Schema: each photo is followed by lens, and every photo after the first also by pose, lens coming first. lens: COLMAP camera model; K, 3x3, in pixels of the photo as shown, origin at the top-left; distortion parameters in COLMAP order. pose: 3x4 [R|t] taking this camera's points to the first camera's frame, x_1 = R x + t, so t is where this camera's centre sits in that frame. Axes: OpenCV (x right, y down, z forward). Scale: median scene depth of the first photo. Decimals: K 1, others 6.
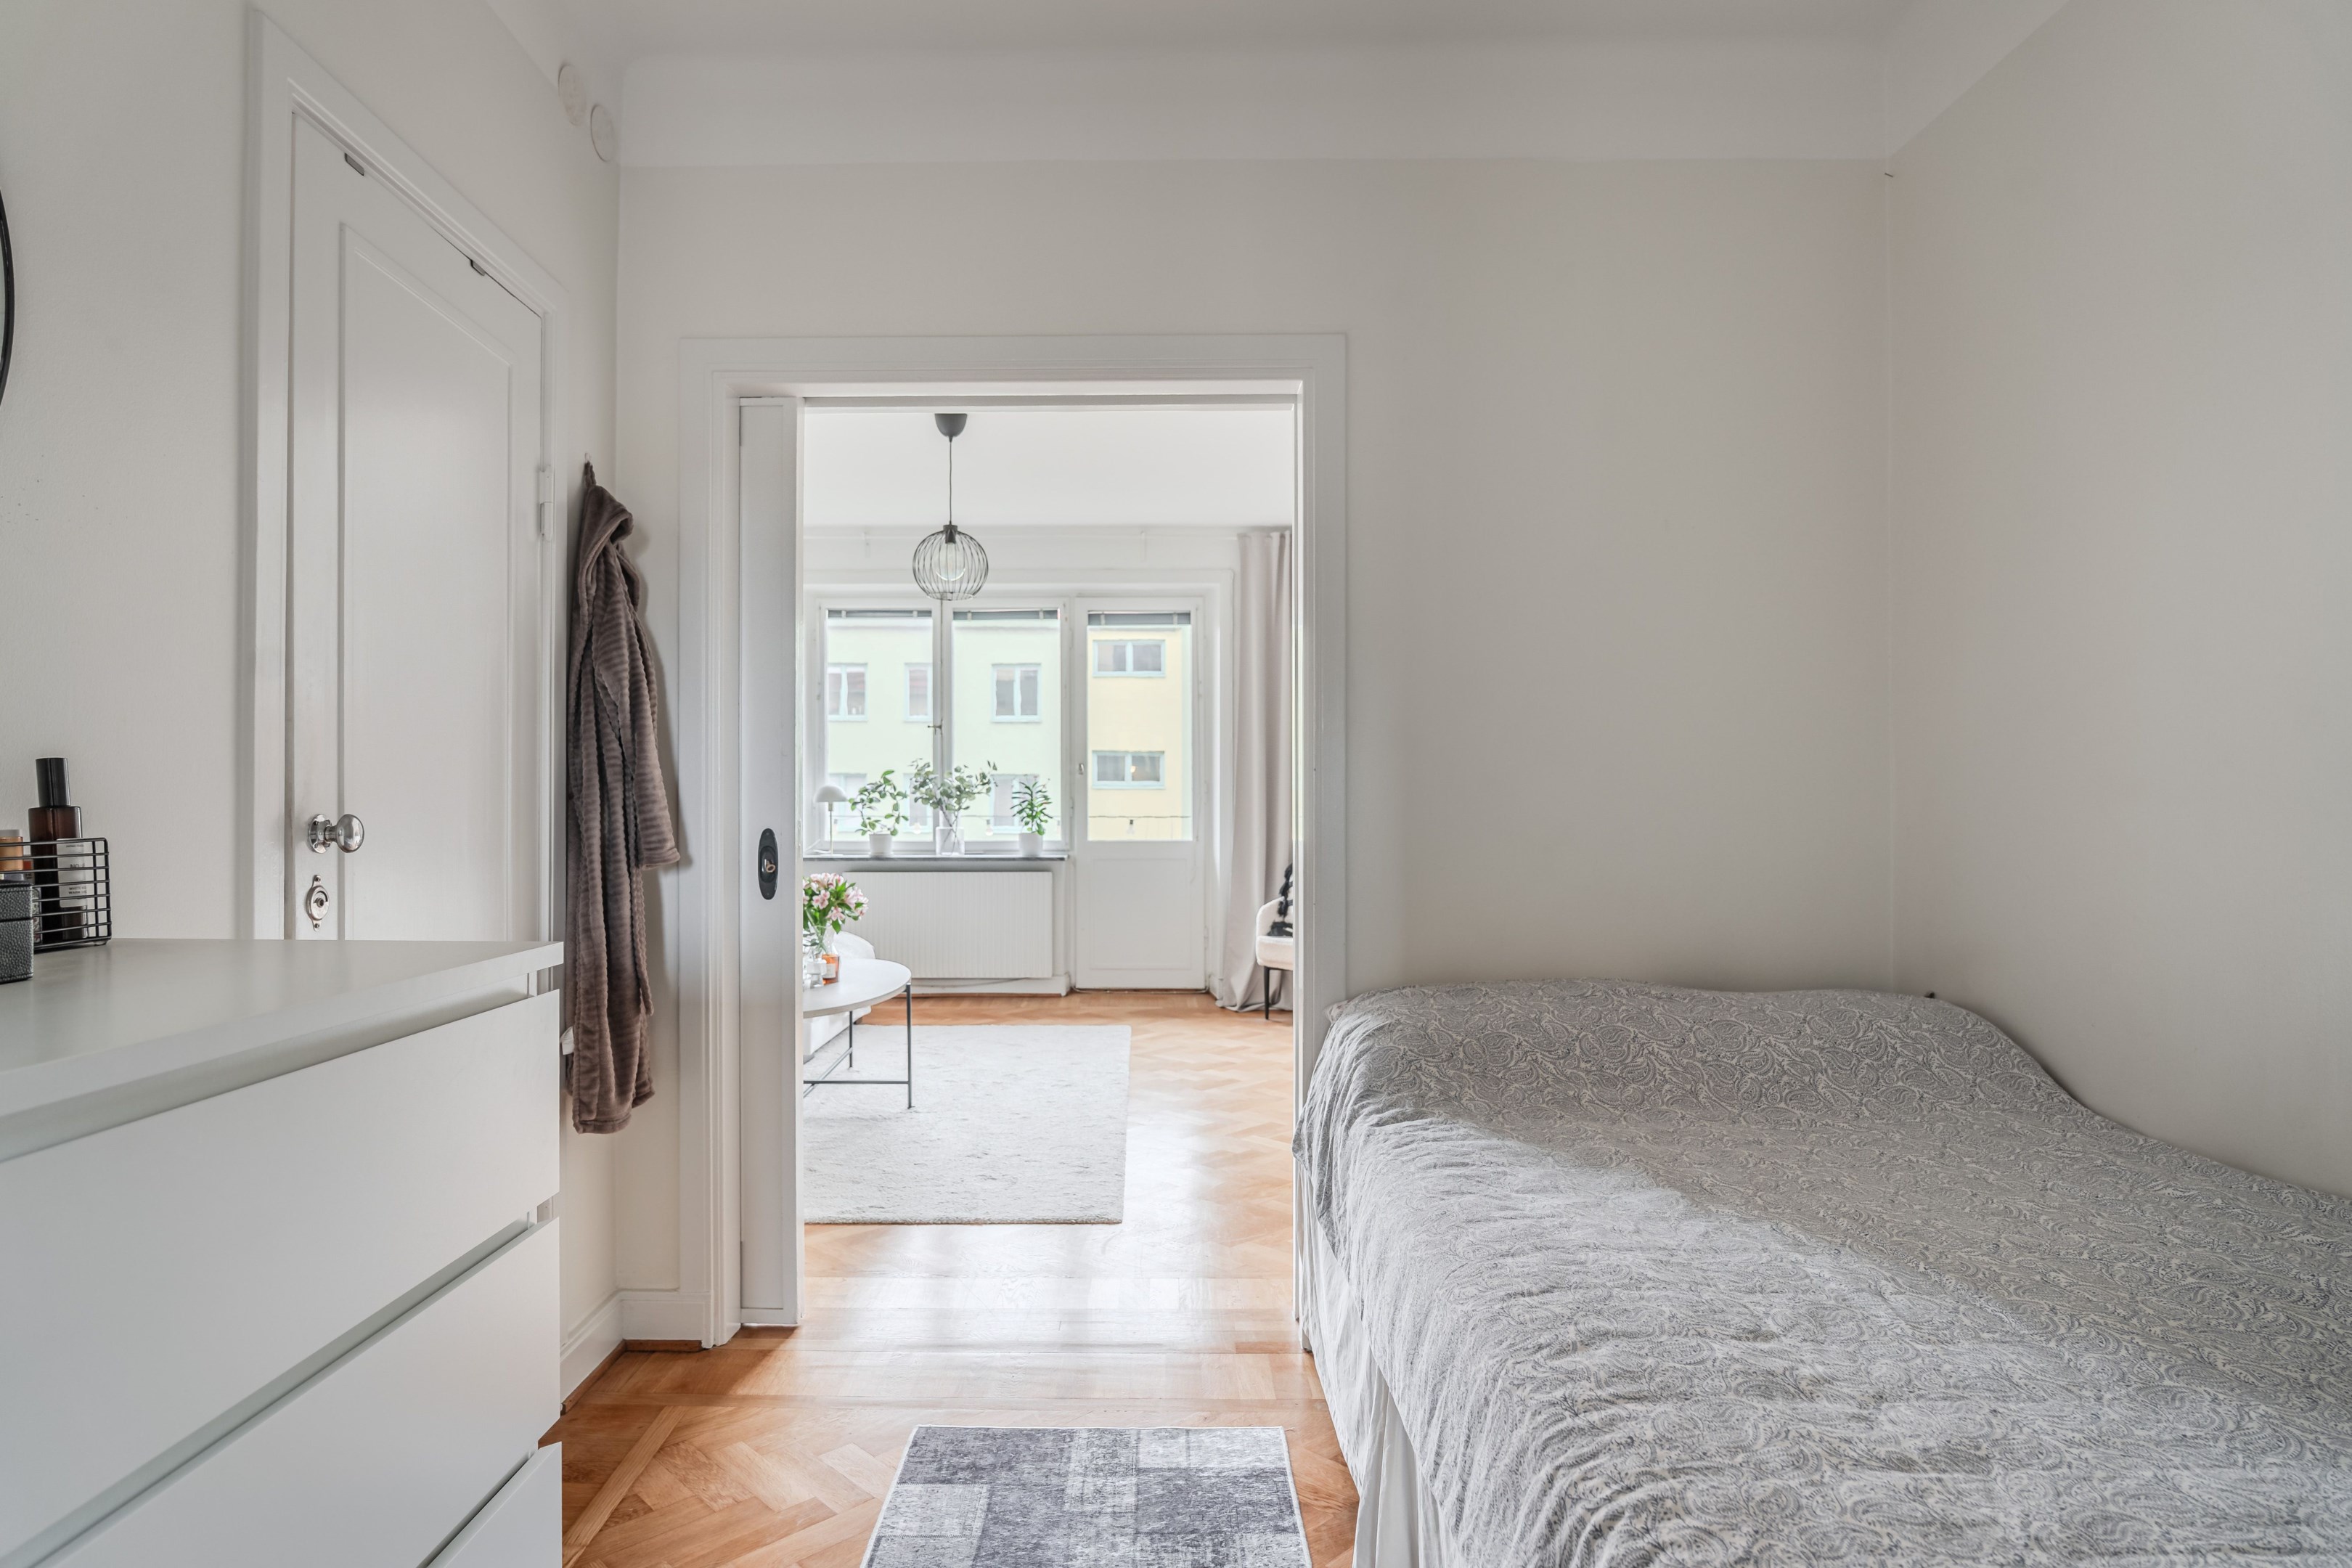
lens RADIAL K [[1345.5, 0, 1152.0], [0, 1345.5, 804.1], [0, 0, 1]] dist [0.005868, 0.000264]
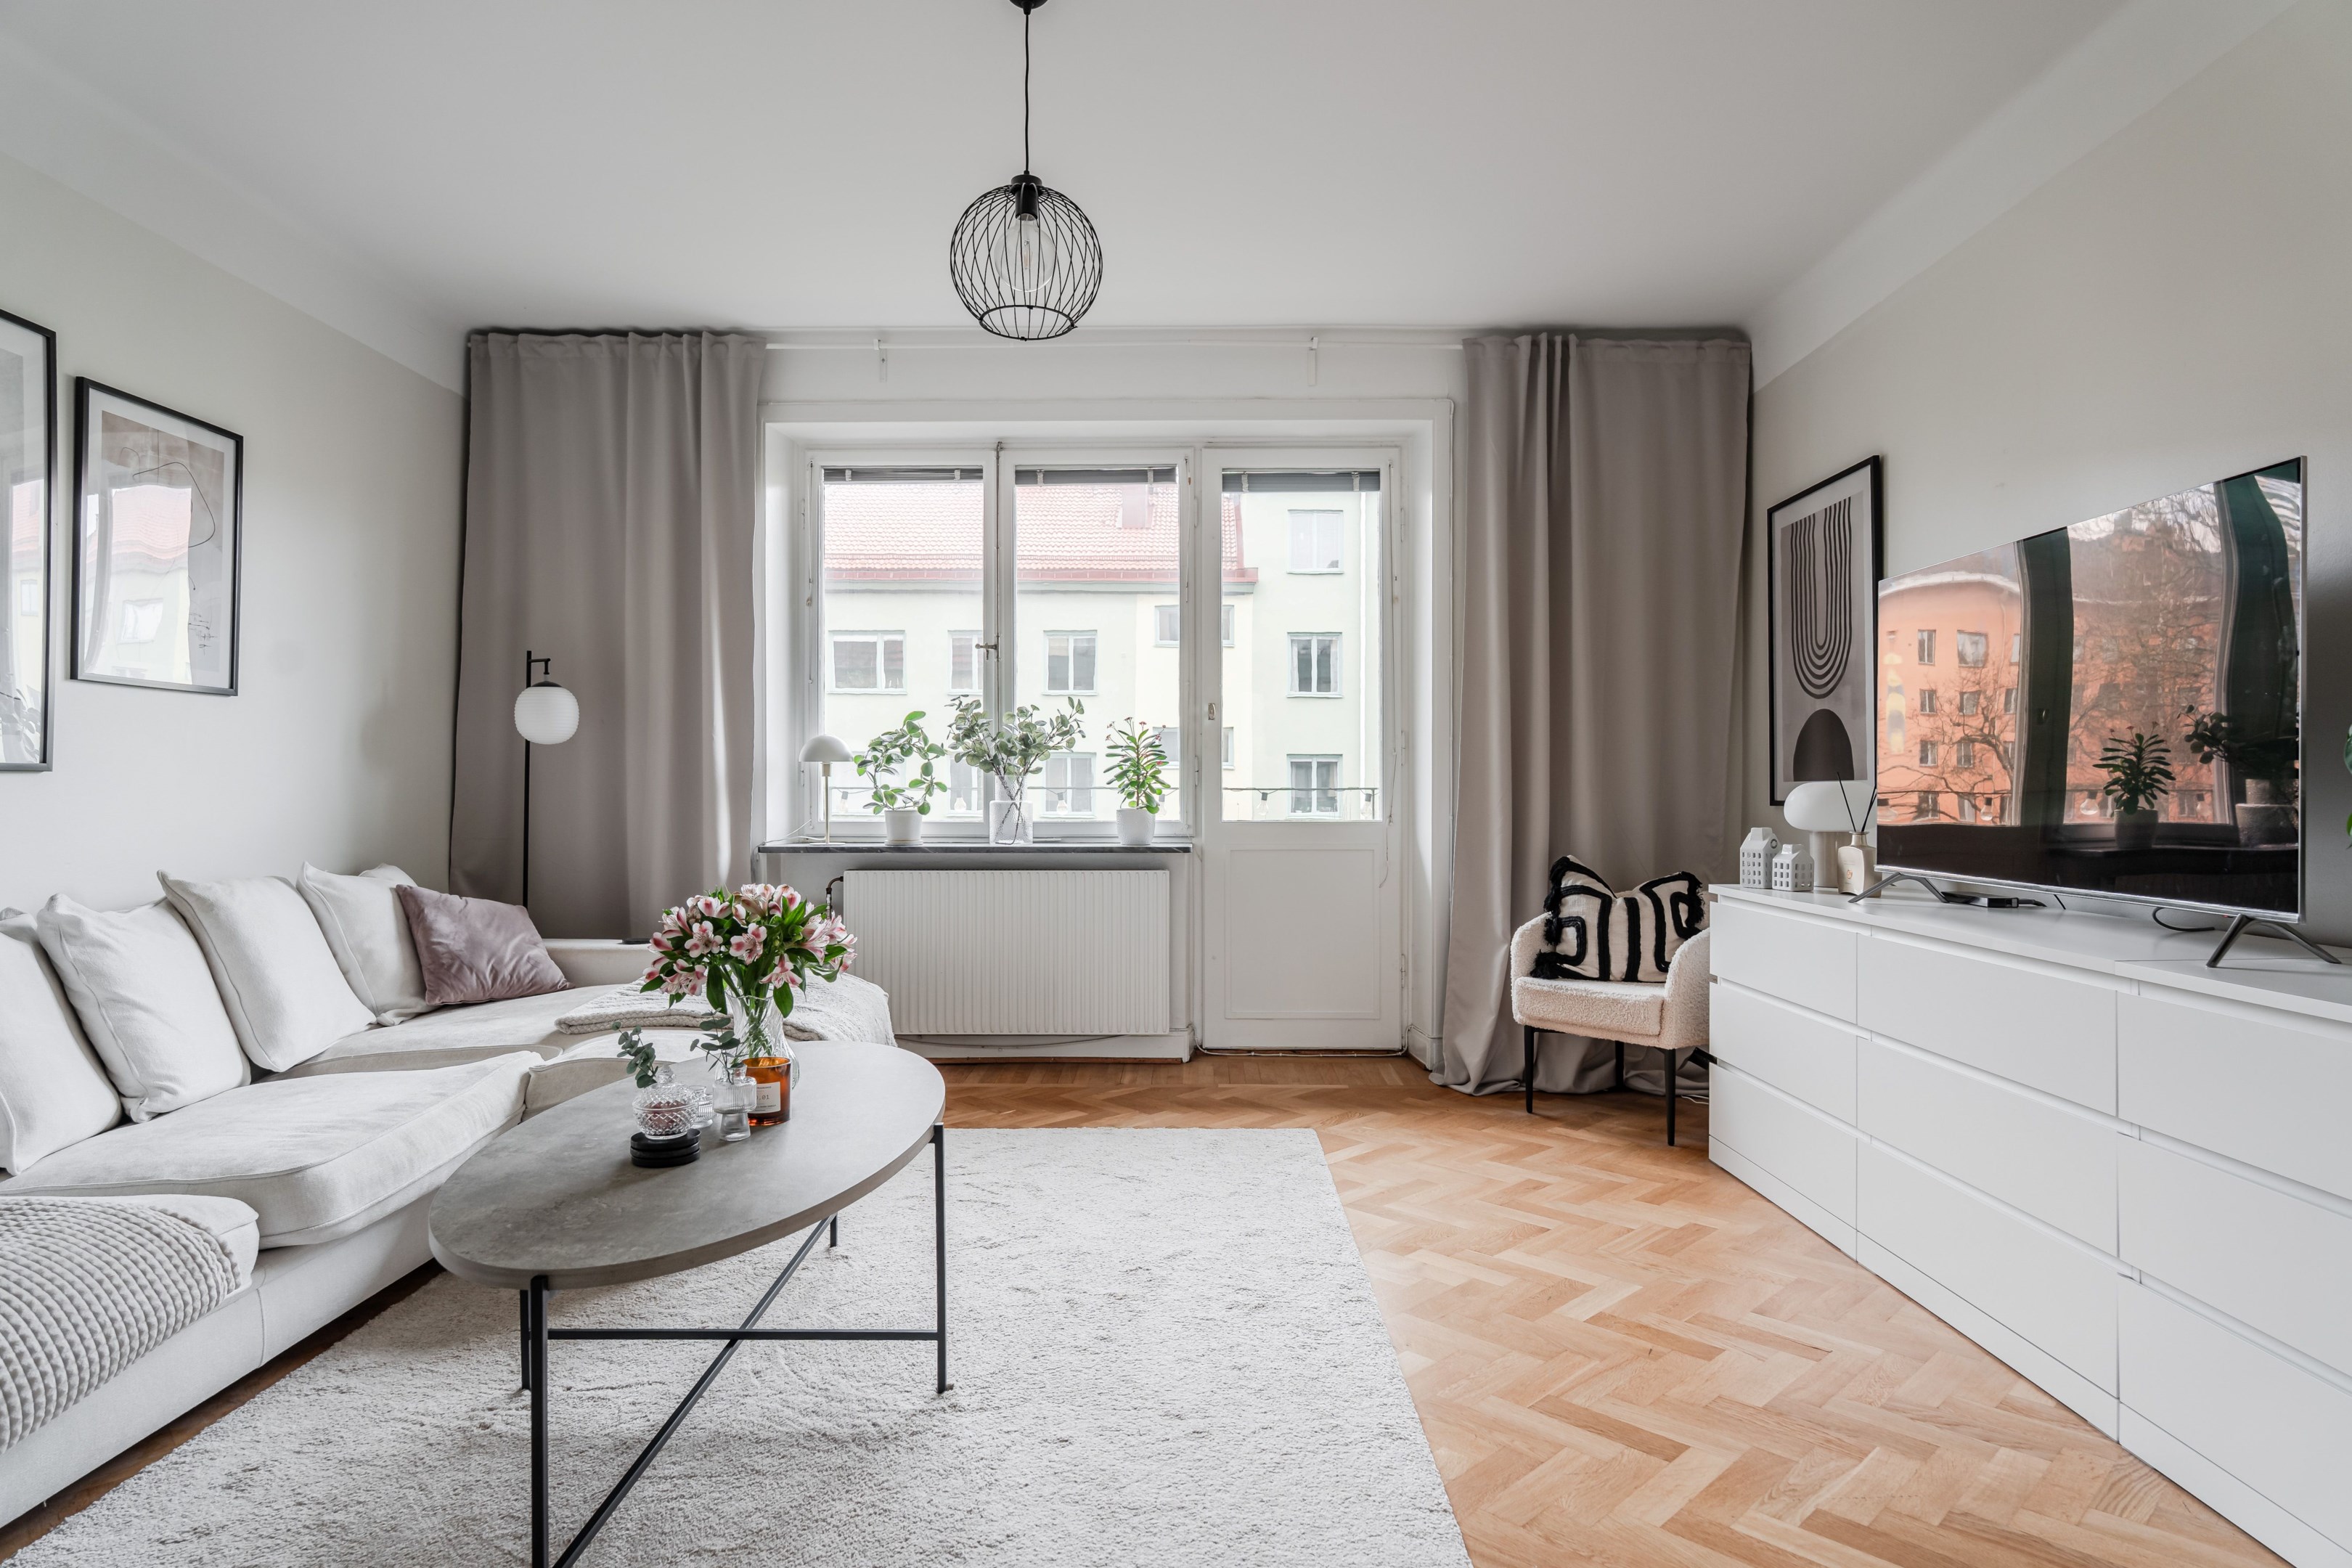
lens RADIAL K [[1345.5, 0, 1196.1], [0, 1345.5, 781.4], [0, 0, 1]] dist [0.005868, 0.000264]
pose [[1.000000, 0.000648, 0.000409, -0.061466], [-0.000645, 0.999974, -0.007163, 0.012601], [-0.000413, 0.007162, 0.999974, 0.354918]]
